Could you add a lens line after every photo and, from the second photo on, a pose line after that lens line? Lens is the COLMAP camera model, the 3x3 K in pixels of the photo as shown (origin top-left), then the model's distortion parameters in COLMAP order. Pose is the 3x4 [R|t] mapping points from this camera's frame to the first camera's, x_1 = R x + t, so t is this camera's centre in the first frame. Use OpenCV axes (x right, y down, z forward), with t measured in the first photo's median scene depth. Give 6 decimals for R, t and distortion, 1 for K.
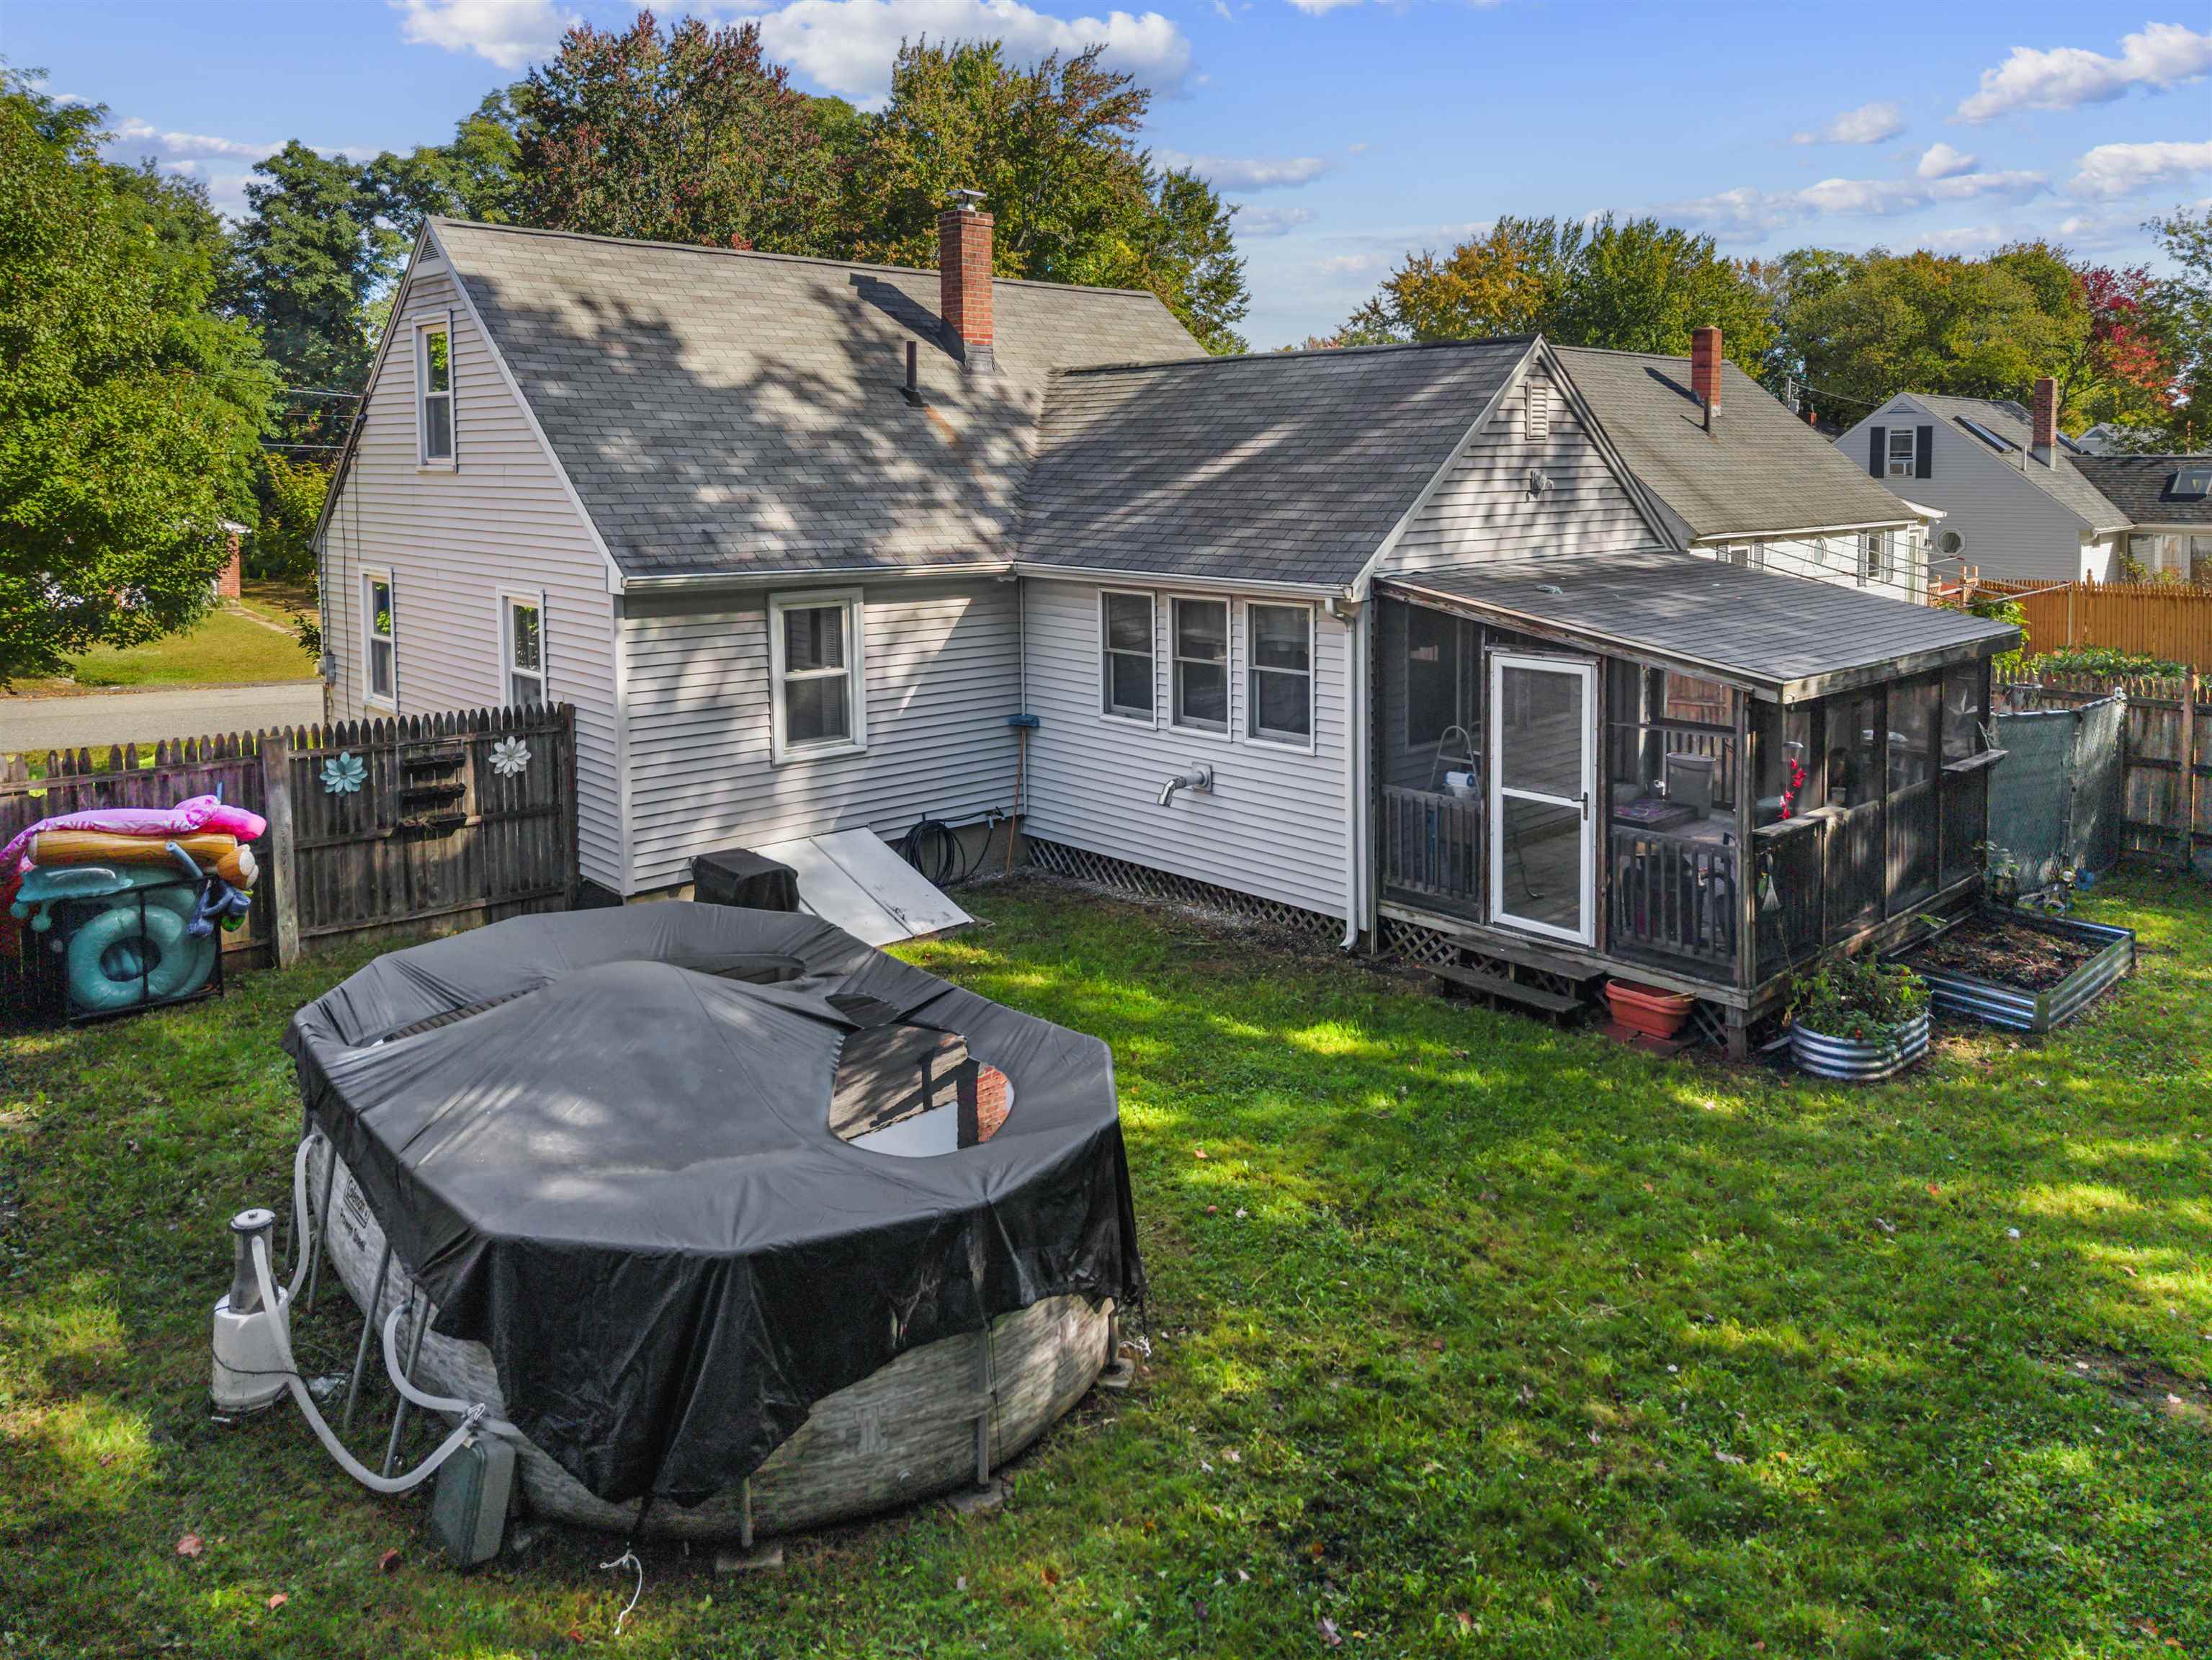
lens RADIAL K [[1585.0, 0, 1107.6], [0, 1585.0, 710.4], [0, 0, 1]] dist [0.040467, 0.000198]
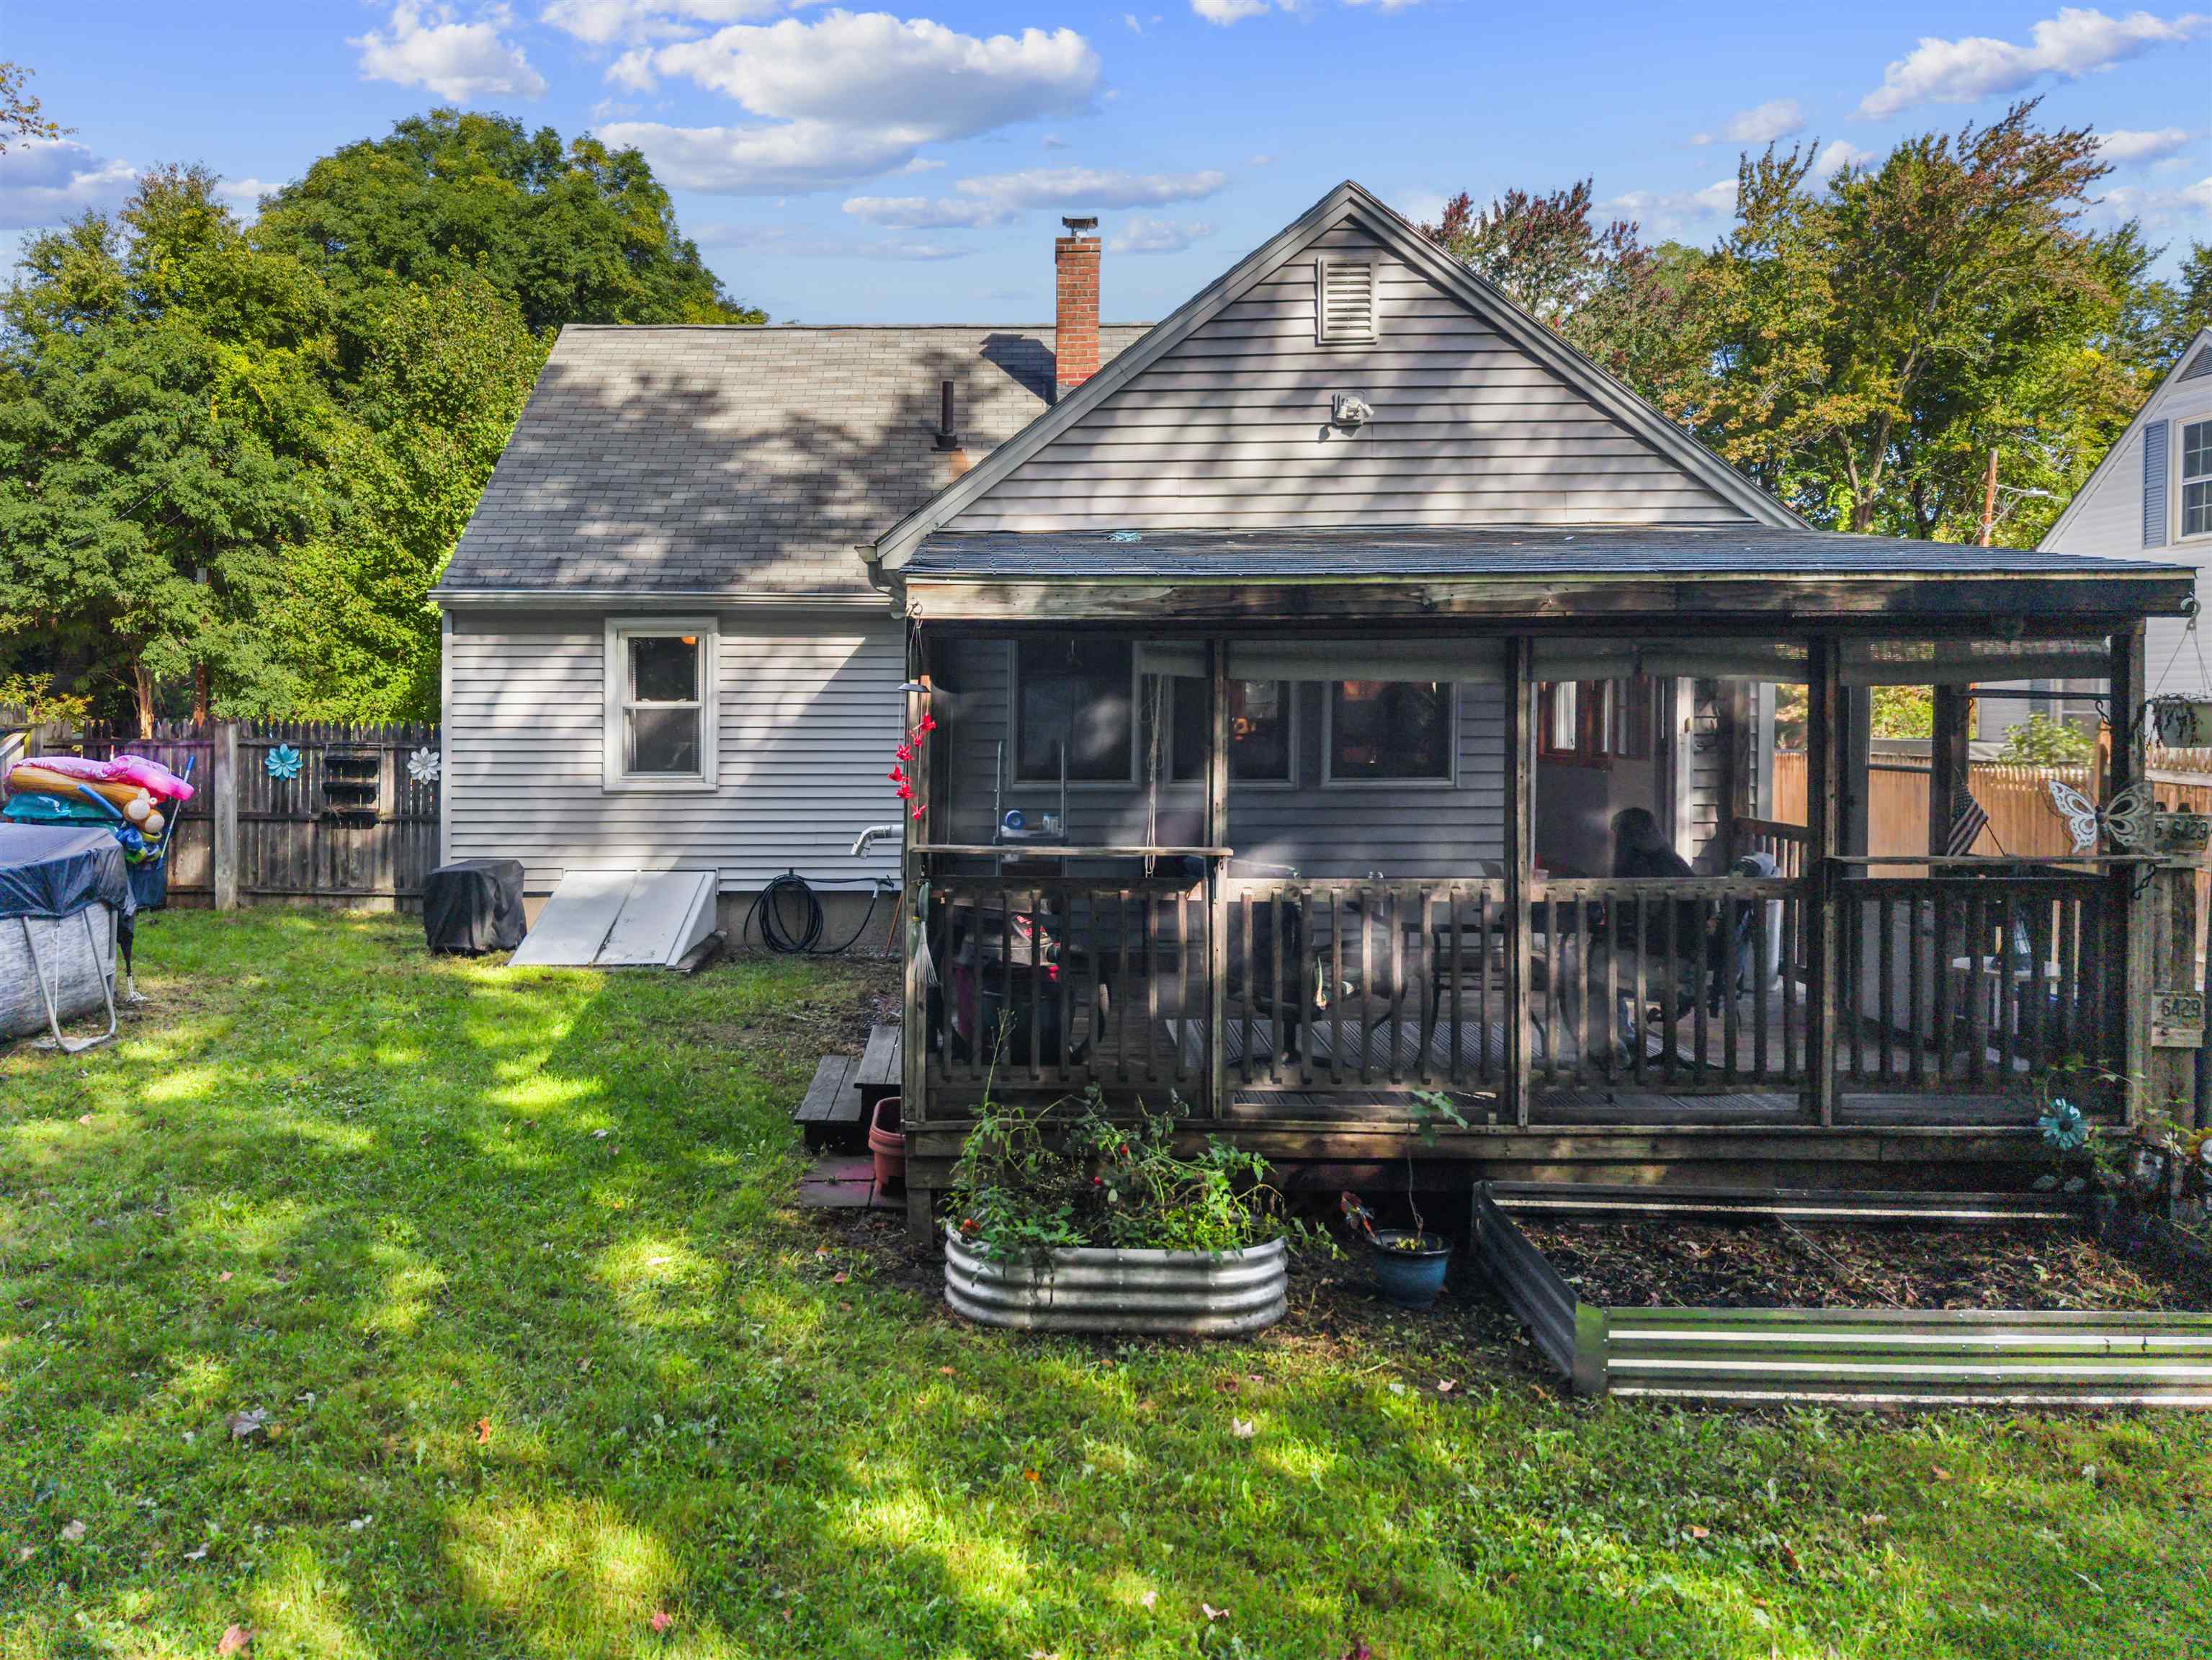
lens RADIAL K [[1525.1, 0, 1106.0], [0, 1525.1, 830.0], [0, 0, 1]] dist [-0.004328, -0.001588]
pose [[0.710688, 0.044145, -0.702121, 0.683630], [-0.102817, 0.993831, -0.041585, 0.065650], [0.695953, 0.101744, 0.710842, 0.542670]]
